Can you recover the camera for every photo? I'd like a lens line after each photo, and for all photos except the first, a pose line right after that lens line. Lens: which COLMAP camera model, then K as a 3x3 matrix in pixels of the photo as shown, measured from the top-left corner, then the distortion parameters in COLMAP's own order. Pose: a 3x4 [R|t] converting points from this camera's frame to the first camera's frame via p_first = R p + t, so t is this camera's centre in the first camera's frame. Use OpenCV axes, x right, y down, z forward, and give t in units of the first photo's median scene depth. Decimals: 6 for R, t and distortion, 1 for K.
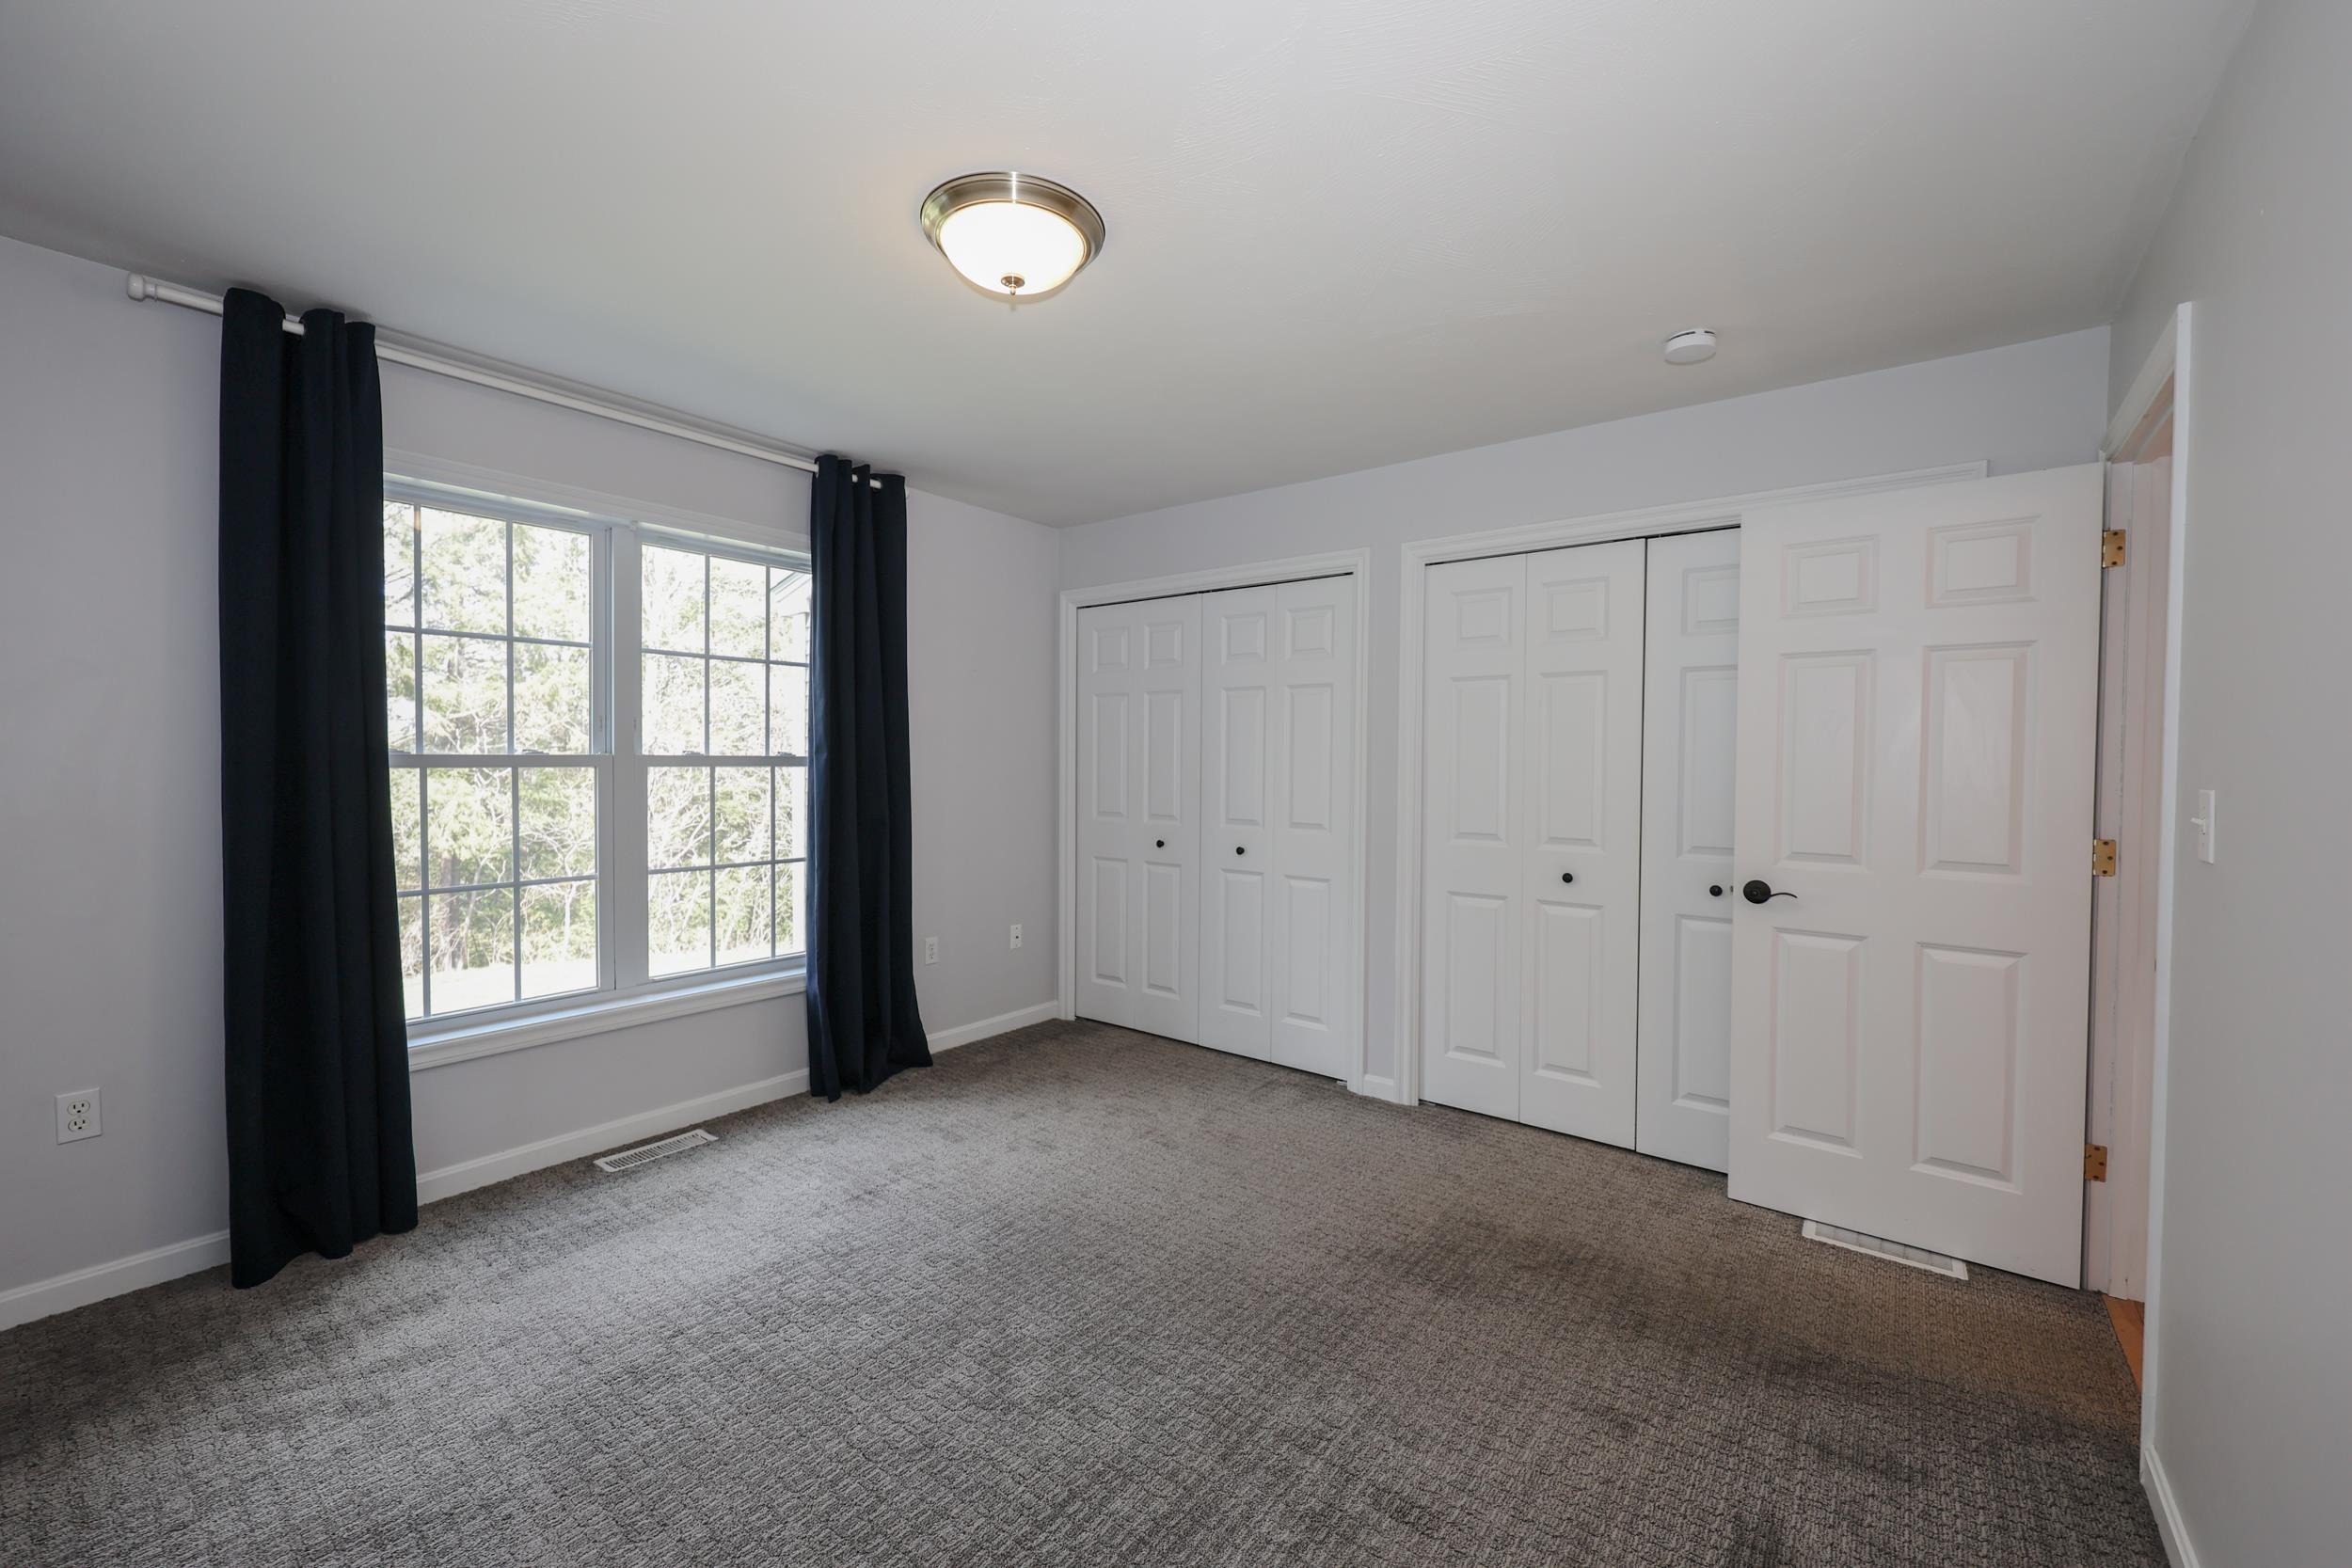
lens RADIAL K [[935.0, 0, 1173.5], [0, 935.0, 777.5], [0, 0, 1]] dist [-0.000255, 0.000345]
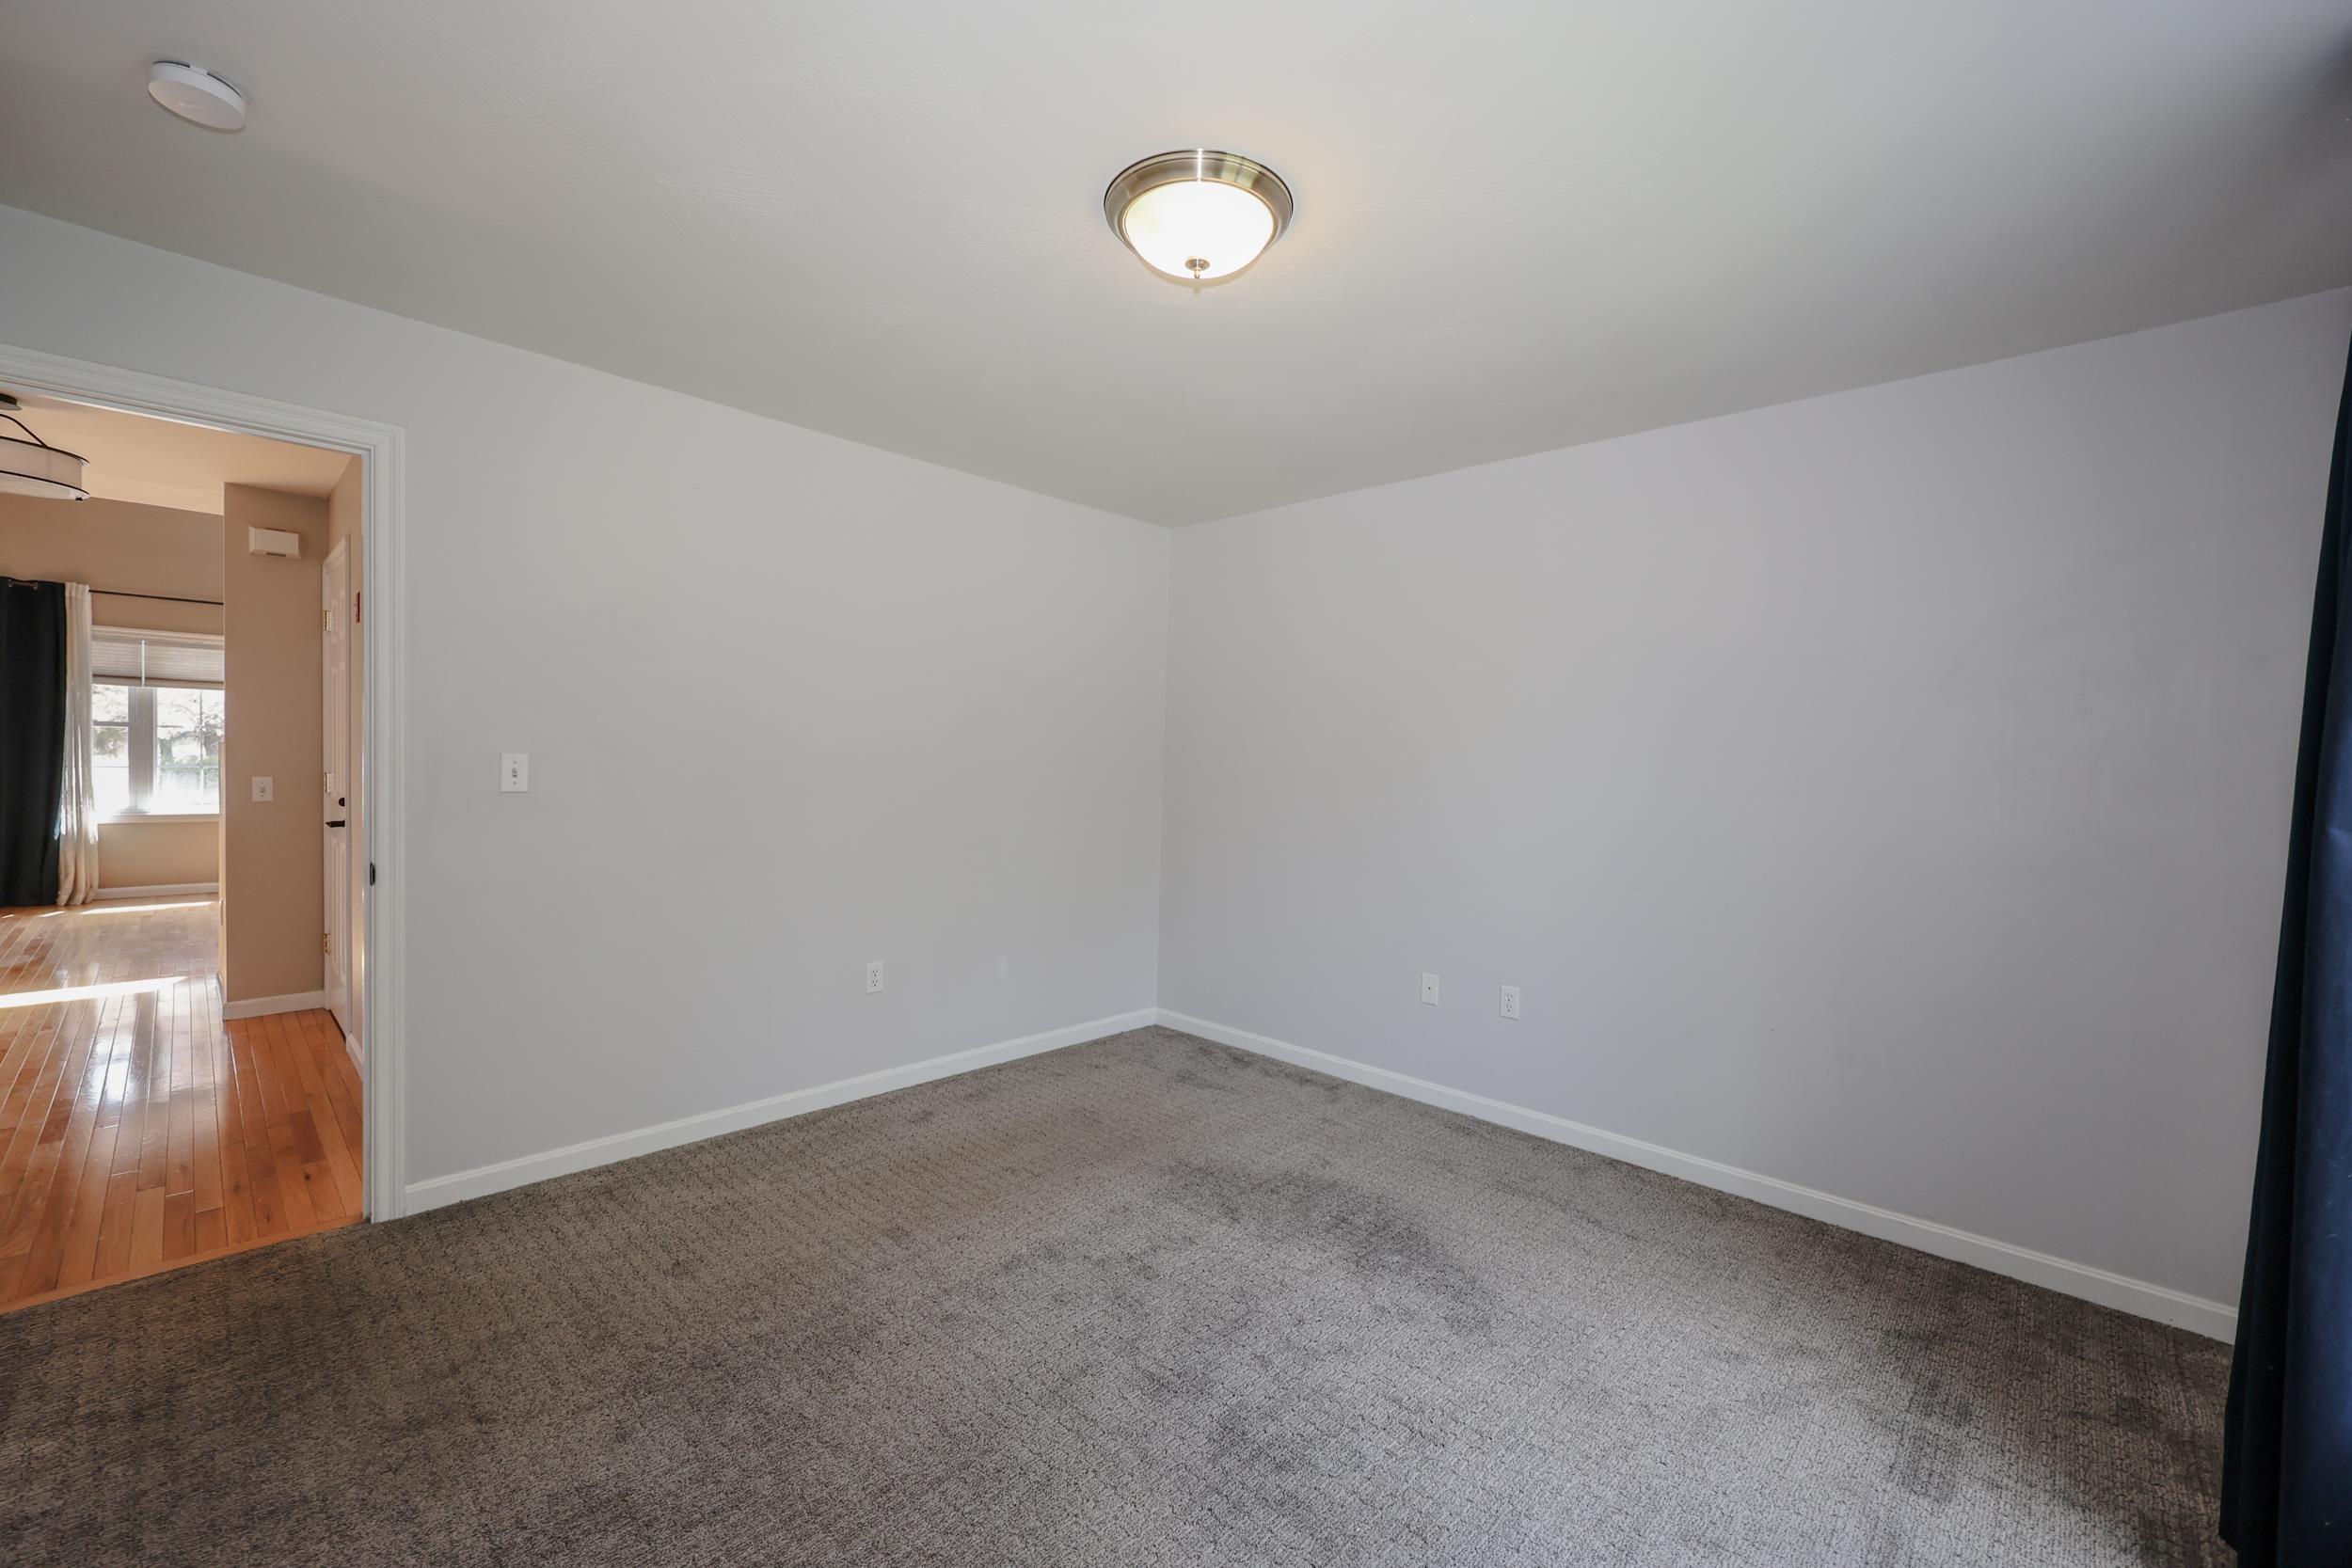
lens RADIAL K [[957.0, 0, 1174.8], [0, 957.0, 795.7], [0, 0, 1]] dist [0.001328, 0.000279]
pose [[-0.995984, -0.040293, 0.079953, -0.184766], [-0.035326, 0.997414, 0.062593, -0.033076], [-0.082268, 0.059517, -0.994831, 1.496480]]
